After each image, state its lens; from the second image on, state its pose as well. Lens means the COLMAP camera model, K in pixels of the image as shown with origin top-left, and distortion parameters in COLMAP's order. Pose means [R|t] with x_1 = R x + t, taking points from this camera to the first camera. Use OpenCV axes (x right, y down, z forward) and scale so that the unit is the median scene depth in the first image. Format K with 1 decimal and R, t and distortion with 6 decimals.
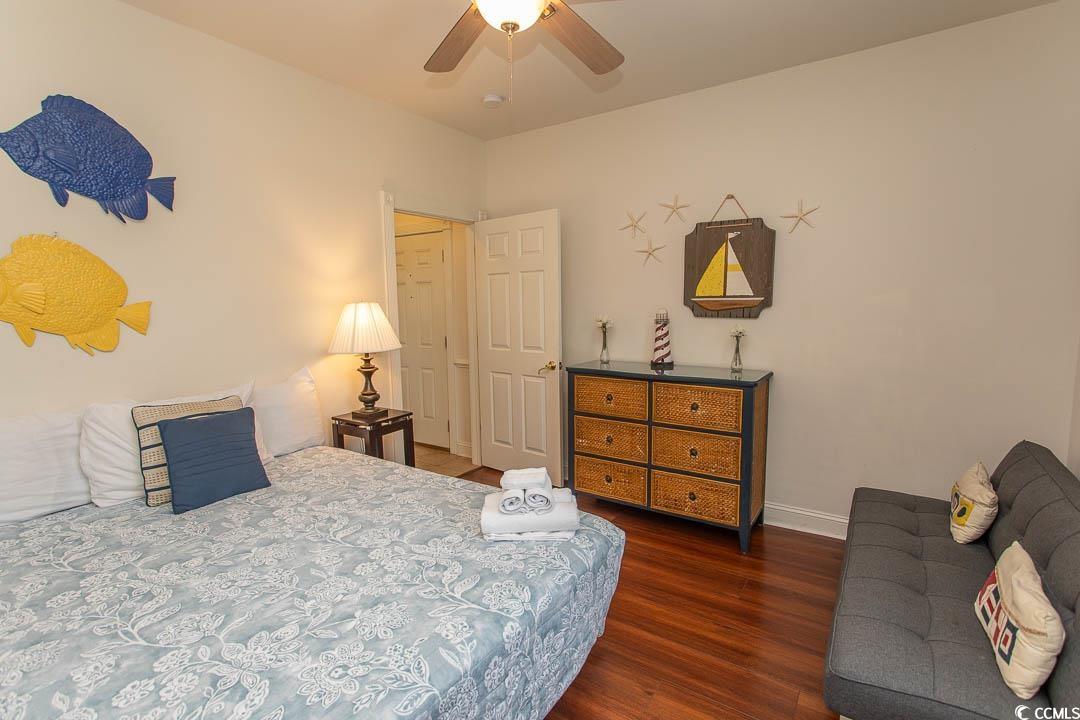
lens RADIAL K [[507.5, 0, 539.2], [0, 507.5, 355.0], [0, 0, 1]] dist [0.001827, -0.000035]
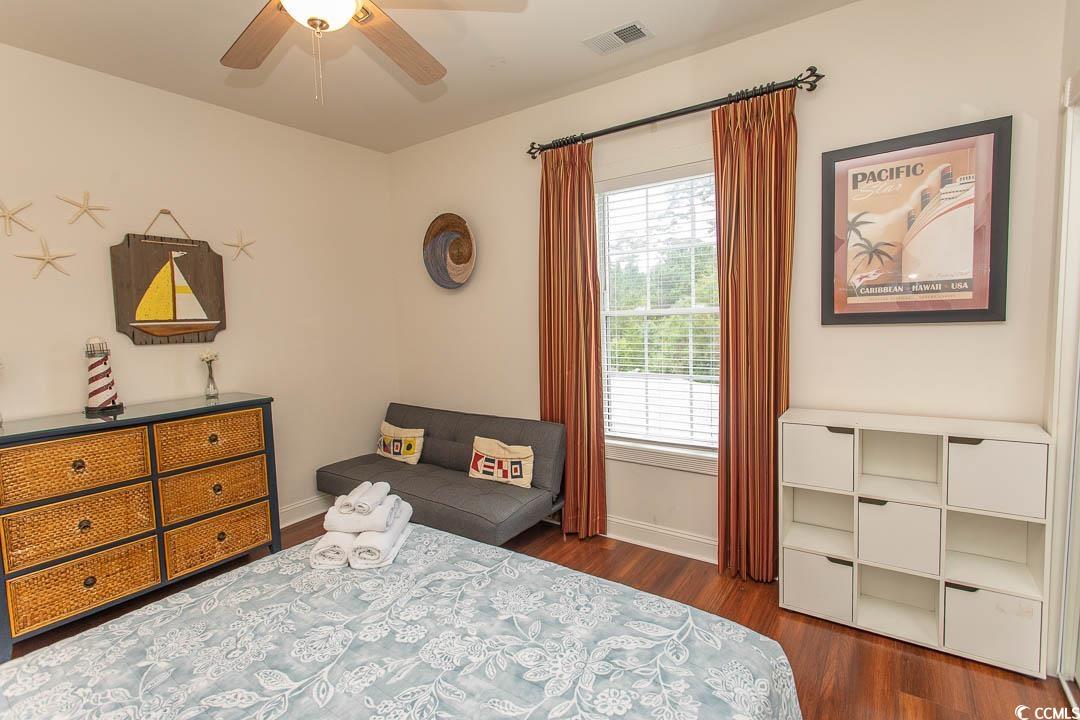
lens RADIAL K [[507.5, 0, 536.5], [0, 507.5, 357.9], [0, 0, 1]] dist [0.001827, -0.000035]
pose [[0.030189, -0.075230, 0.996709, -0.536252], [0.138836, 0.987813, 0.070353, -0.023575], [-0.989855, 0.136256, 0.040266, 0.337984]]
